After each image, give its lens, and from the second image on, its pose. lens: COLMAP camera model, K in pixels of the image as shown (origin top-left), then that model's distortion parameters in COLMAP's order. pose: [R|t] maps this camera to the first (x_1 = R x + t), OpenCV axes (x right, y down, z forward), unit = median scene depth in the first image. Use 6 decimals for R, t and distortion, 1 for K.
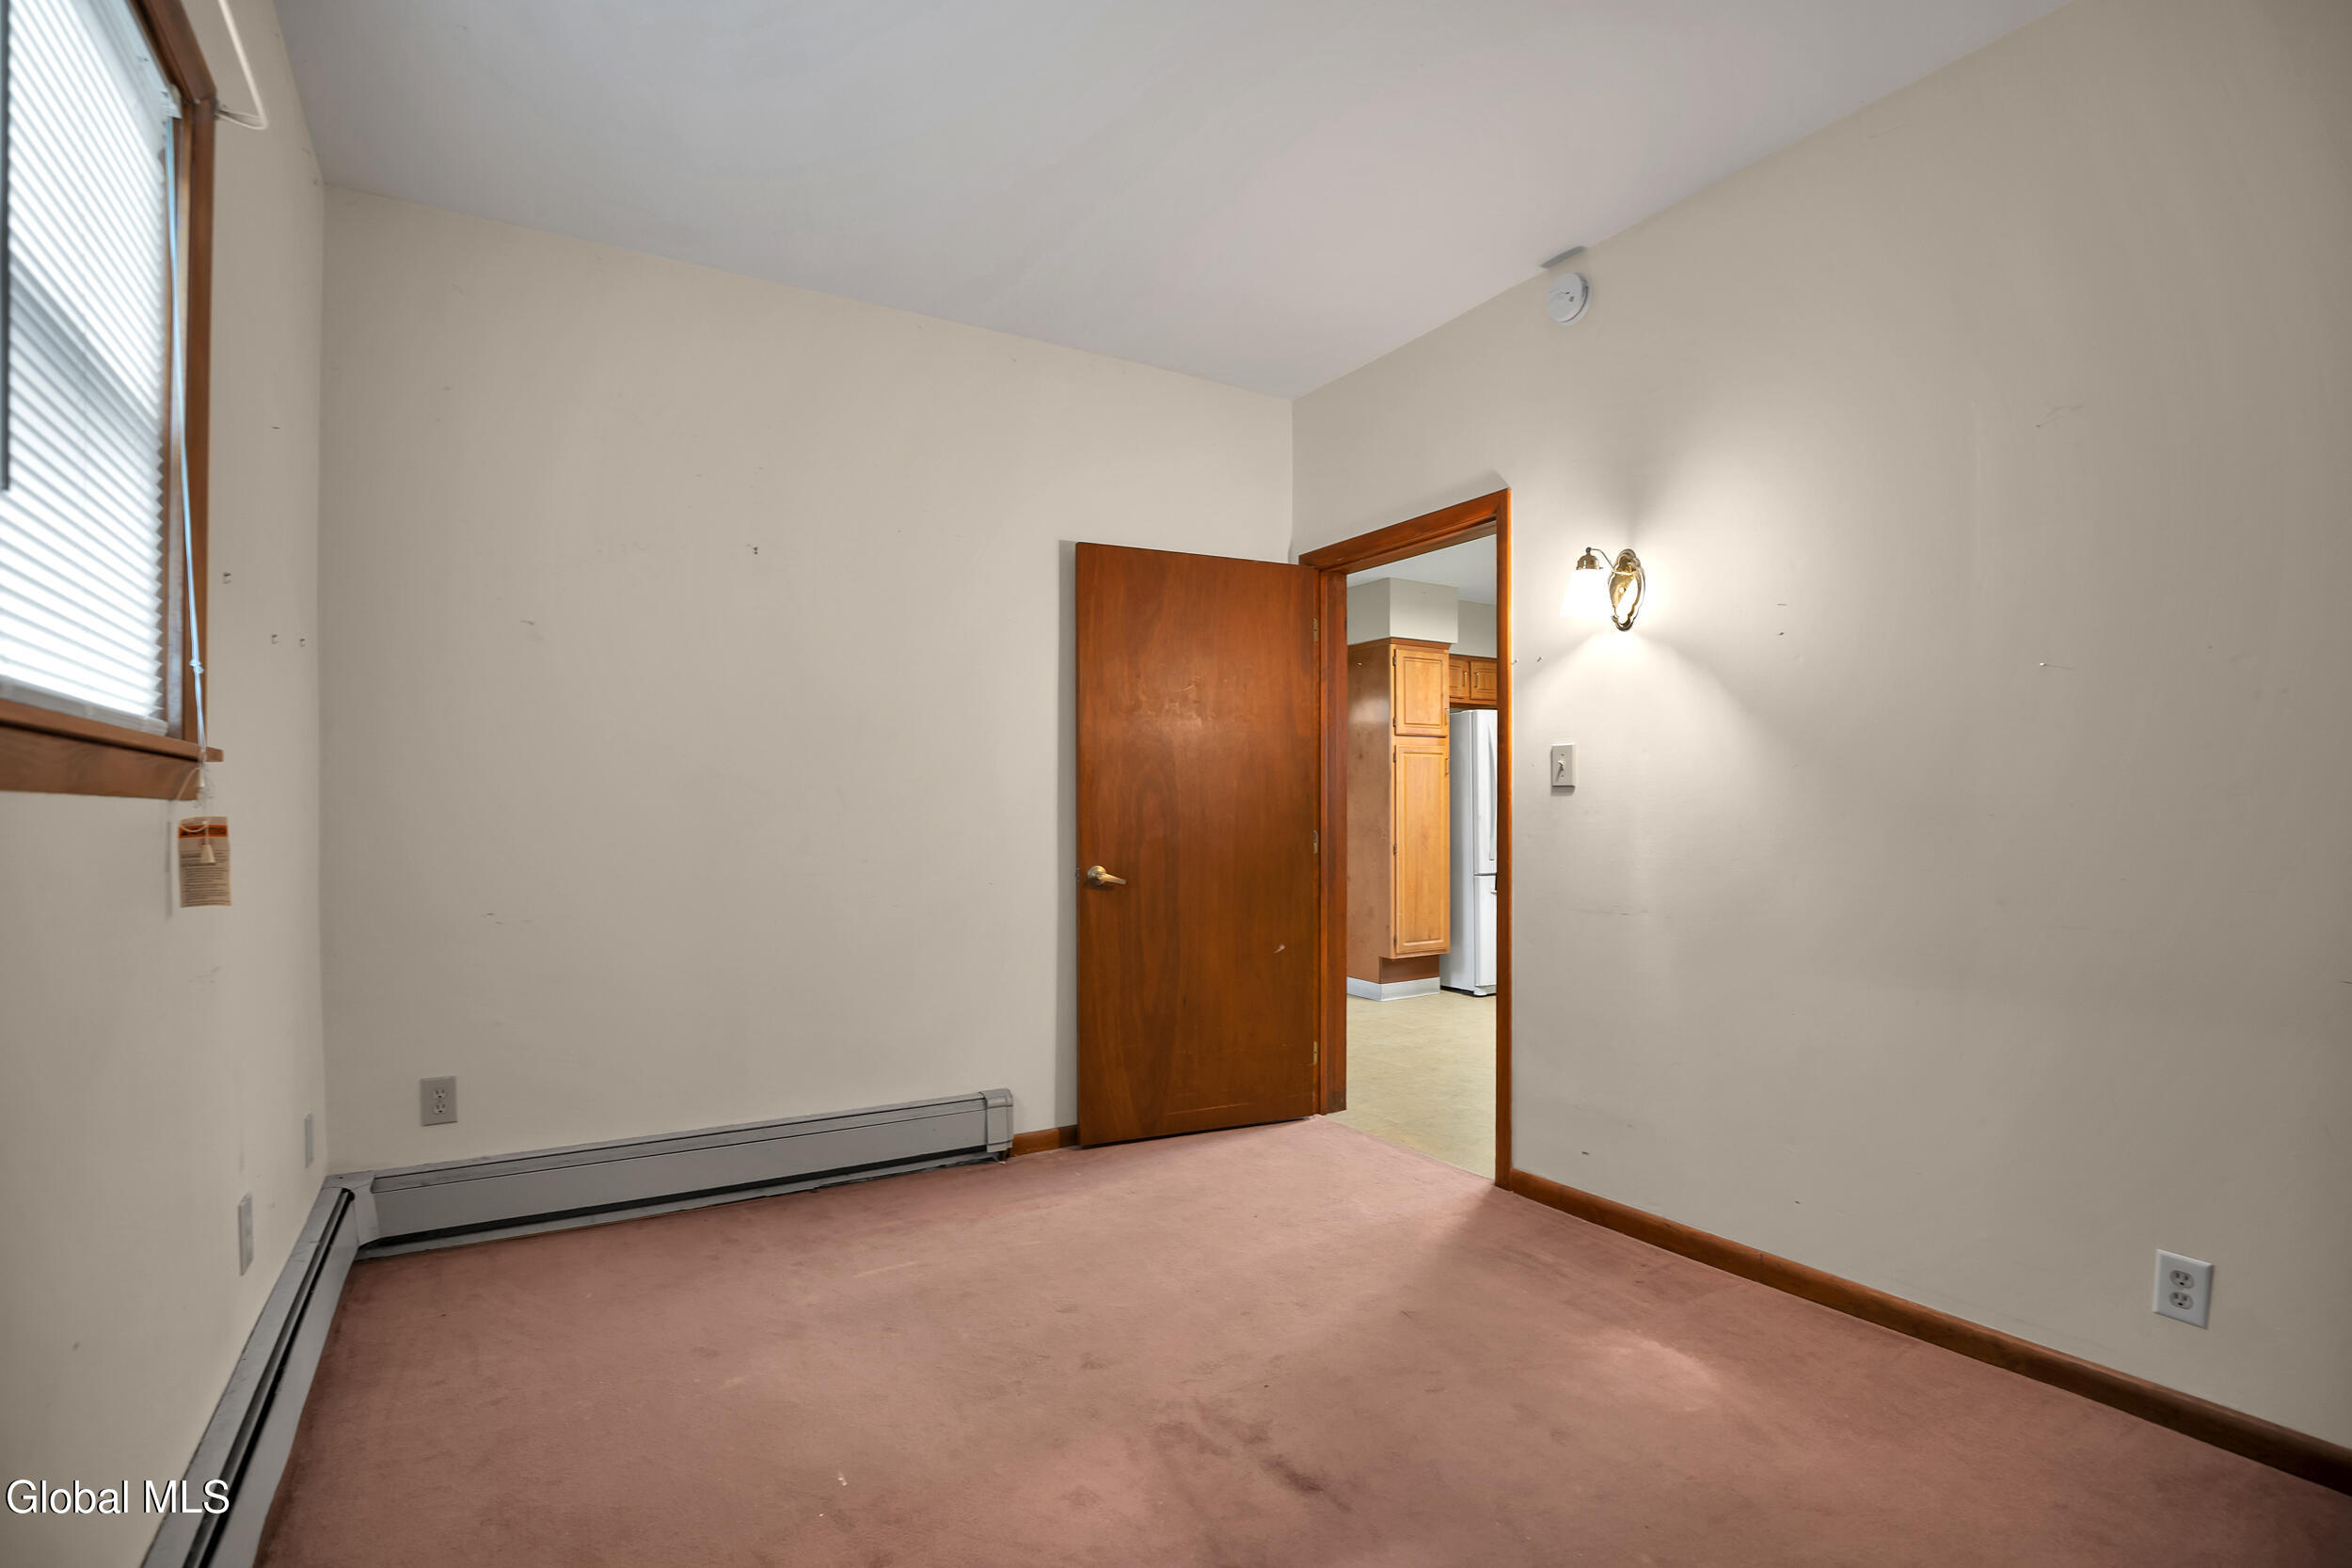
lens RADIAL K [[1104.9, 0, 1183.8], [0, 1104.9, 800.8], [0, 0, 1]] dist [-0.032059, 0.002999]
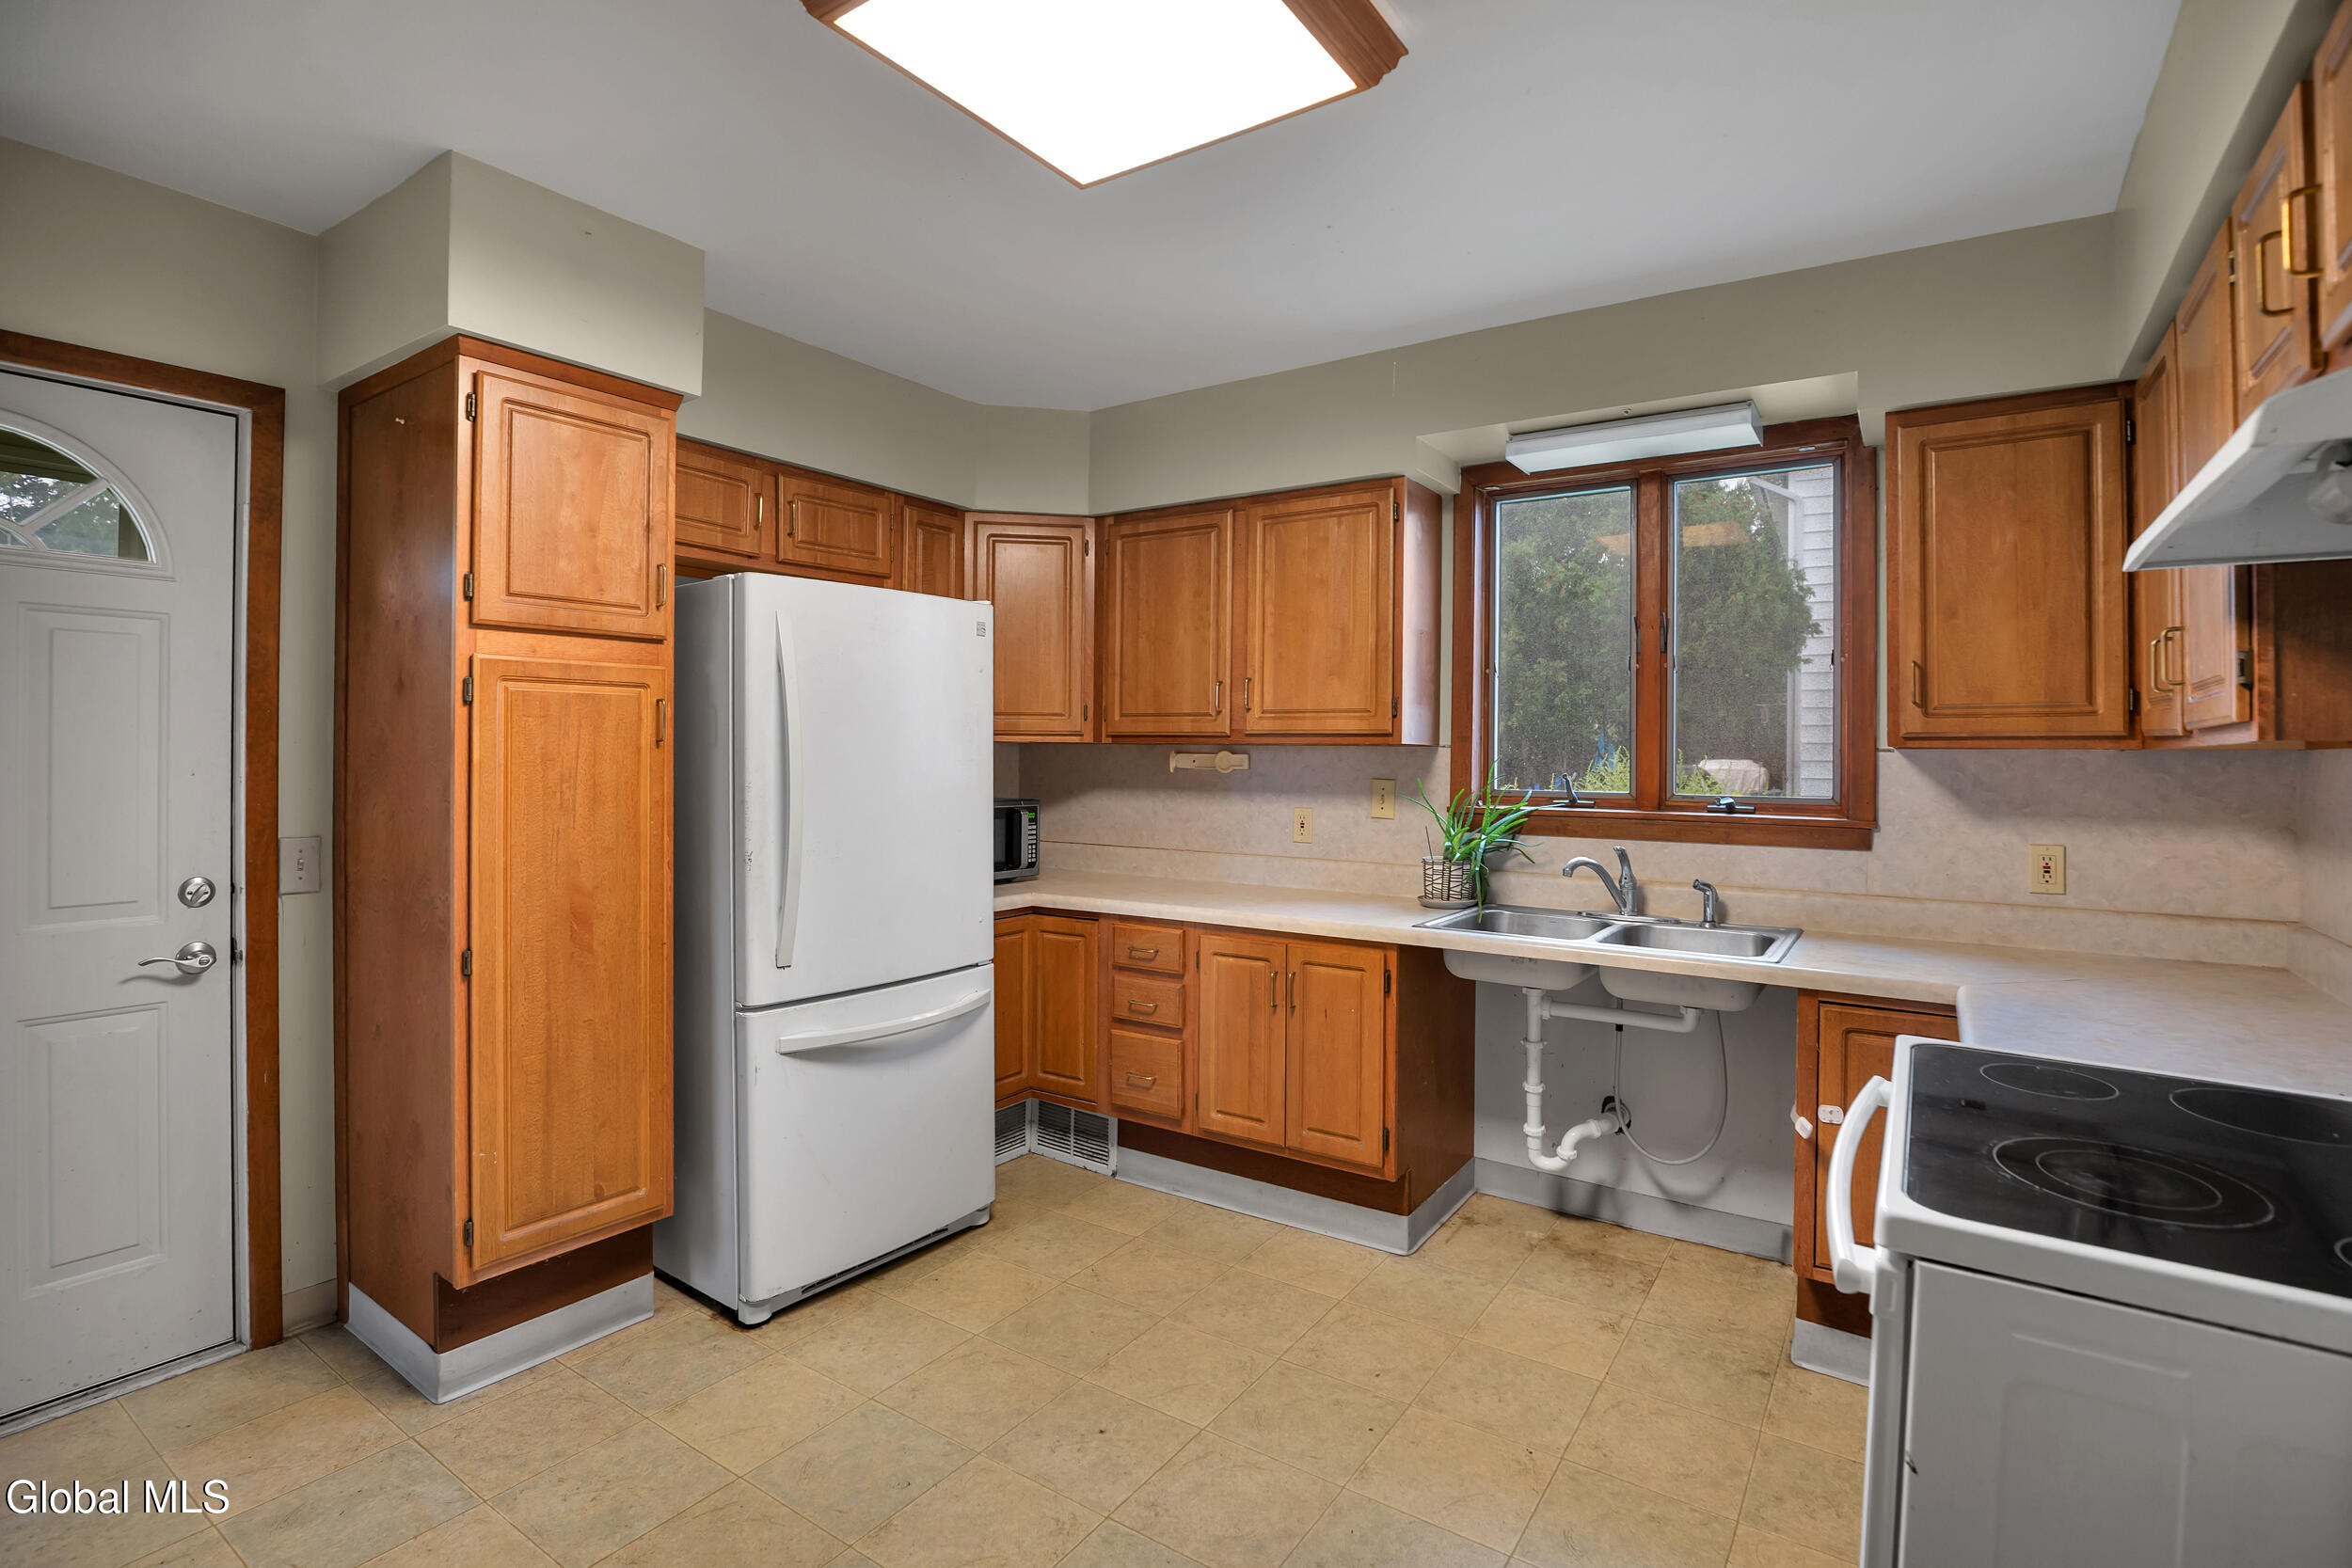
lens RADIAL K [[1104.9, 0, 1164.1], [0, 1104.9, 740.1], [0, 0, 1]] dist [-0.032059, 0.002999]
pose [[0.925320, 0.007561, 0.379112, 0.256367], [-0.002584, 0.999904, -0.013635, -0.019766], [-0.379179, 0.011637, 0.925250, 0.595298]]
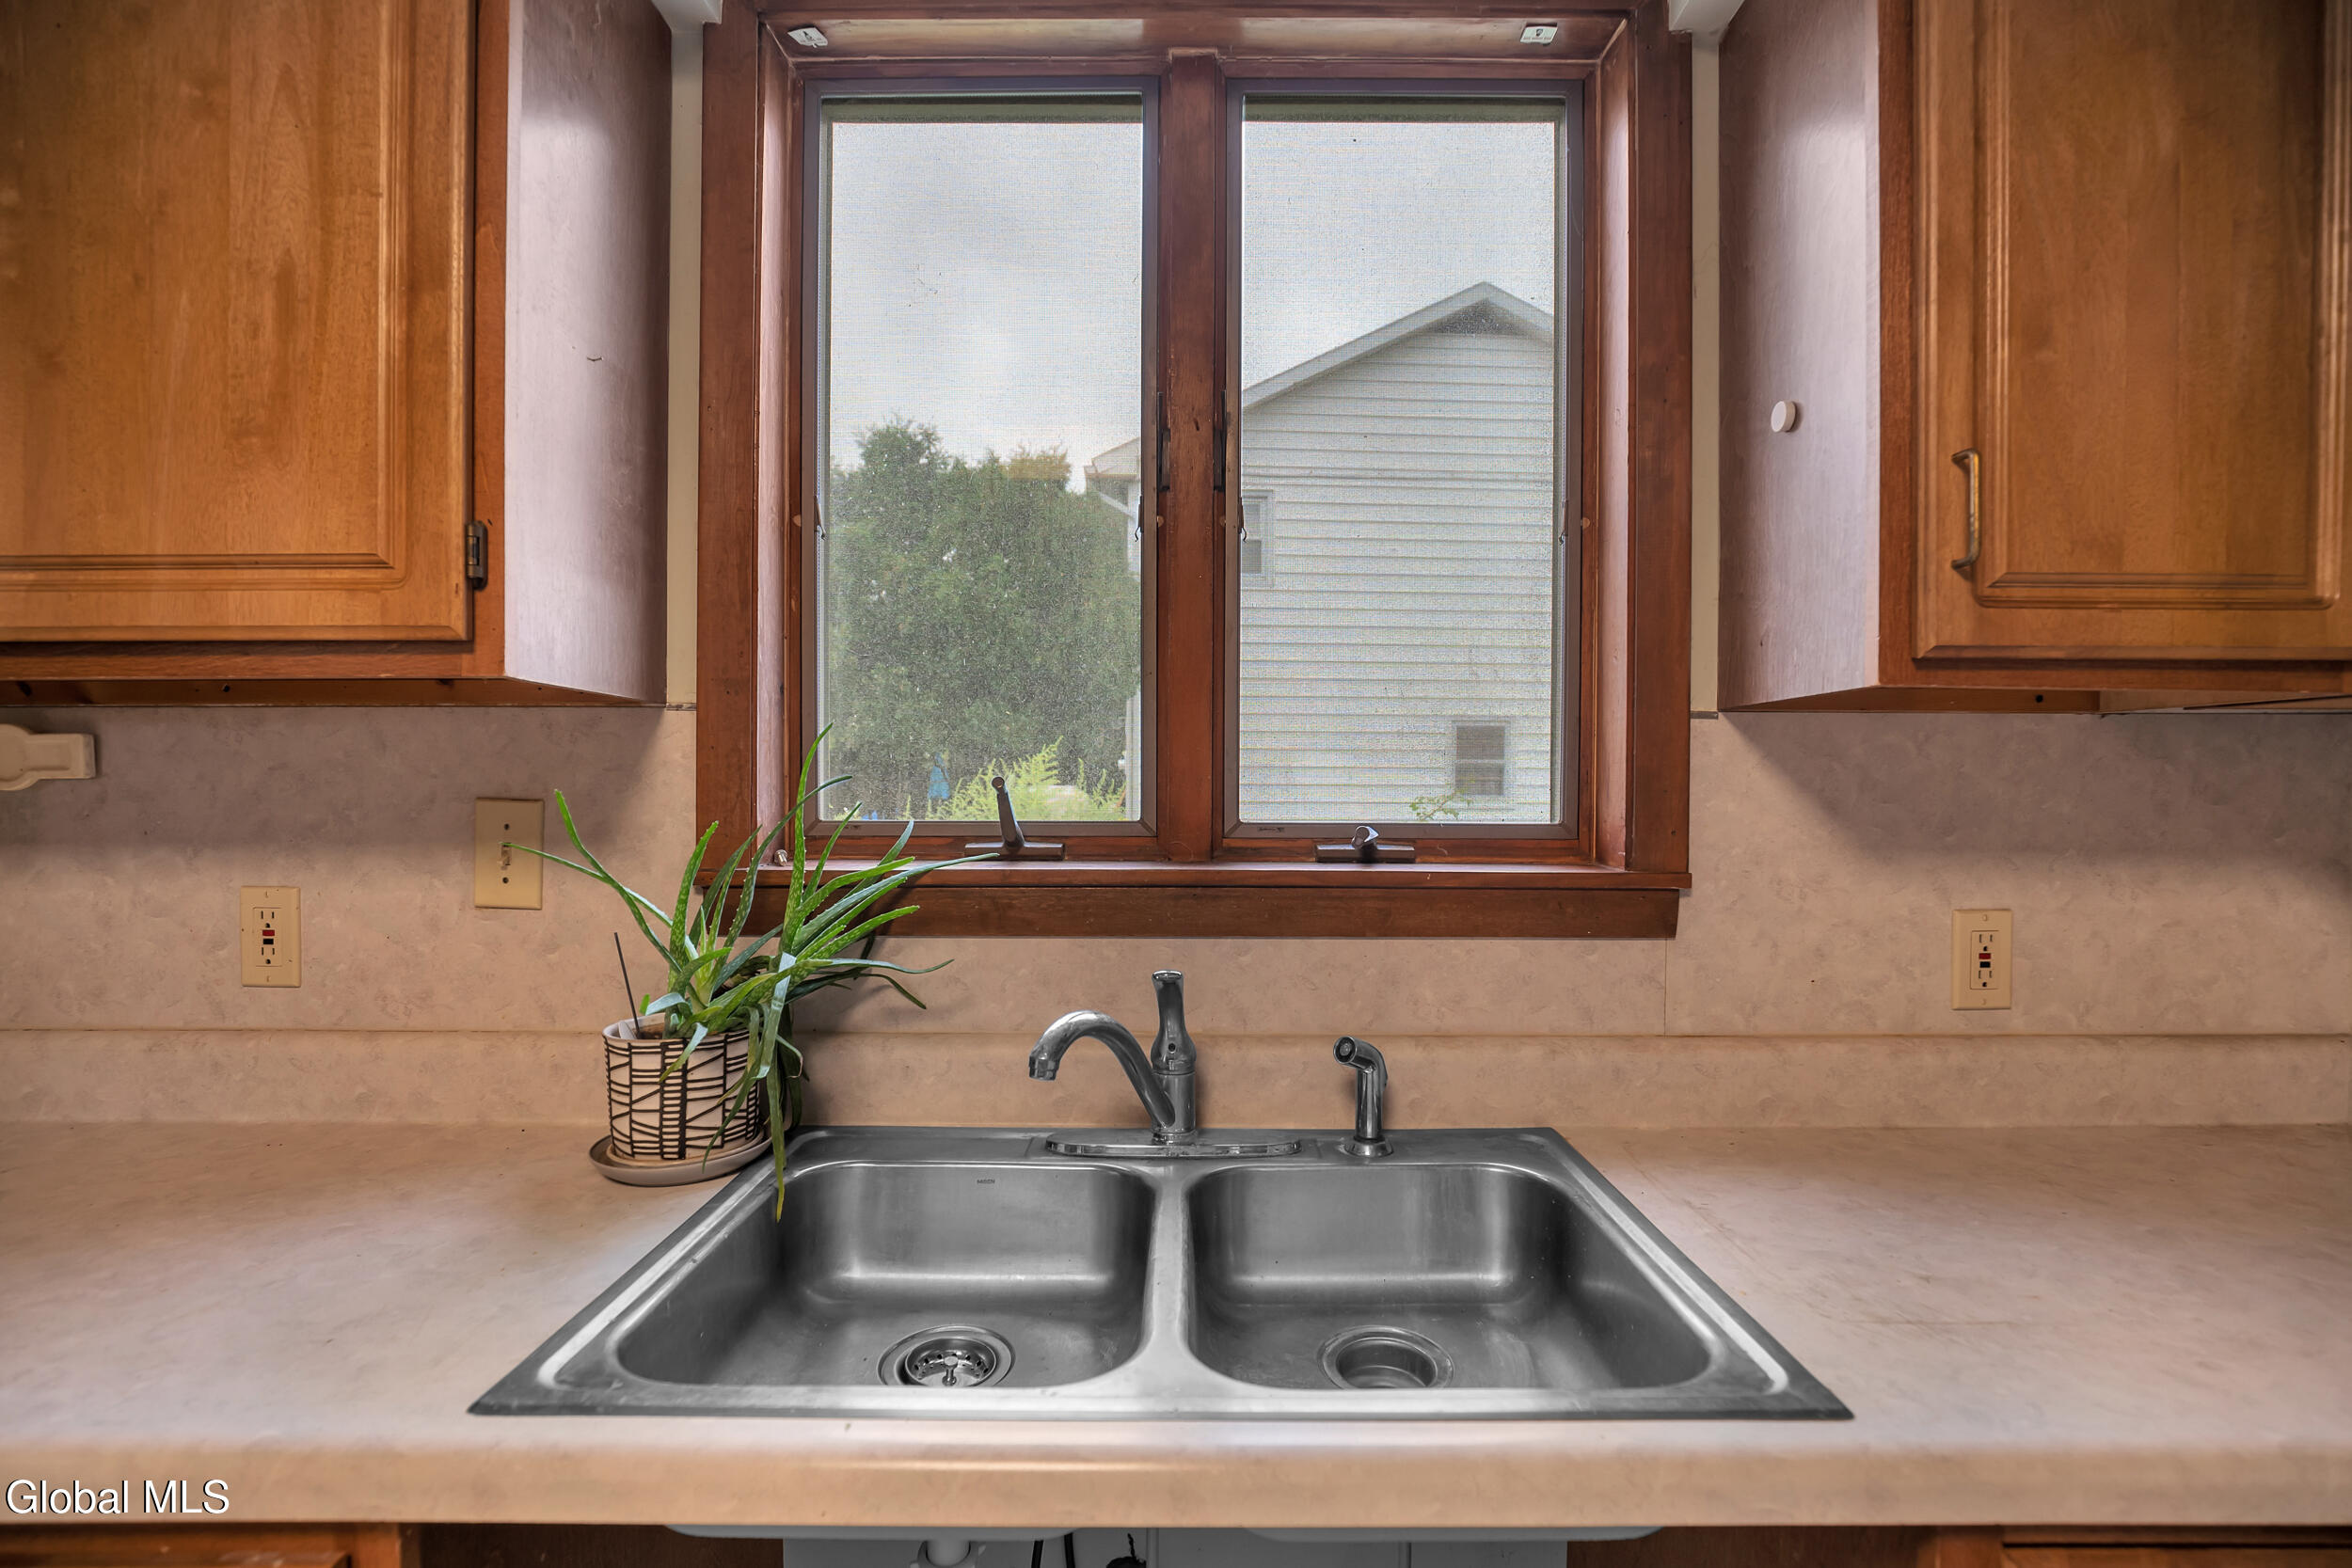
lens RADIAL K [[1104.9, 0, 1196.2], [0, 1104.9, 821.8], [0, 0, 1]] dist [-0.032059, 0.002999]
pose [[0.536591, -0.030318, 0.843297, 0.575179], [0.002664, 0.999410, 0.034235, -0.005440], [-0.843838, -0.016124, 0.536356, 0.986108]]
